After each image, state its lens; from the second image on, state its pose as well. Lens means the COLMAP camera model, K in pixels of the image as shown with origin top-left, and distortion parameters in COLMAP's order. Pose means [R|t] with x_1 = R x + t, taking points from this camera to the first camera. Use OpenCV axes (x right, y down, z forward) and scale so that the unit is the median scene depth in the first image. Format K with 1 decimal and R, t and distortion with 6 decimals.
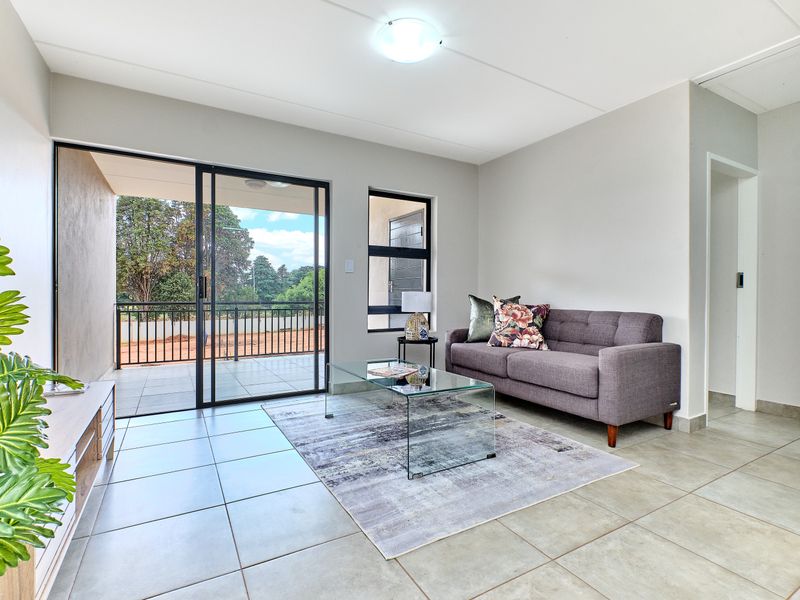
lens RADIAL K [[390.4, 0, 398.4], [0, 390.4, 296.8], [0, 0, 1]] dist [-0.001454, -0.001405]
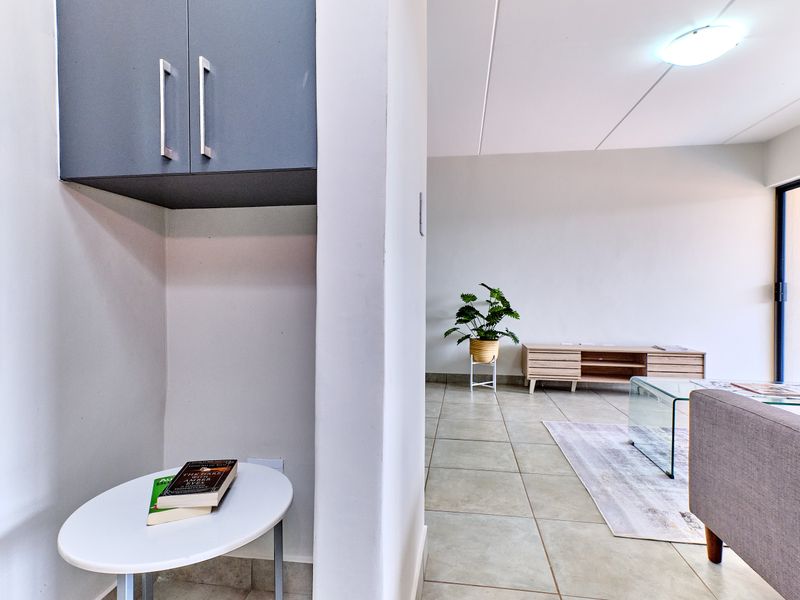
lens RADIAL K [[444.0, 0, 399.2], [0, 444.0, 299.6], [0, 0, 1]] dist [-0.000766, -0.000549]
pose [[-0.611024, -0.004139, -0.791601, 1.749077], [-0.017829, 0.999805, 0.008534, 0.009884], [0.791411, 0.019328, -0.610979, 1.376859]]
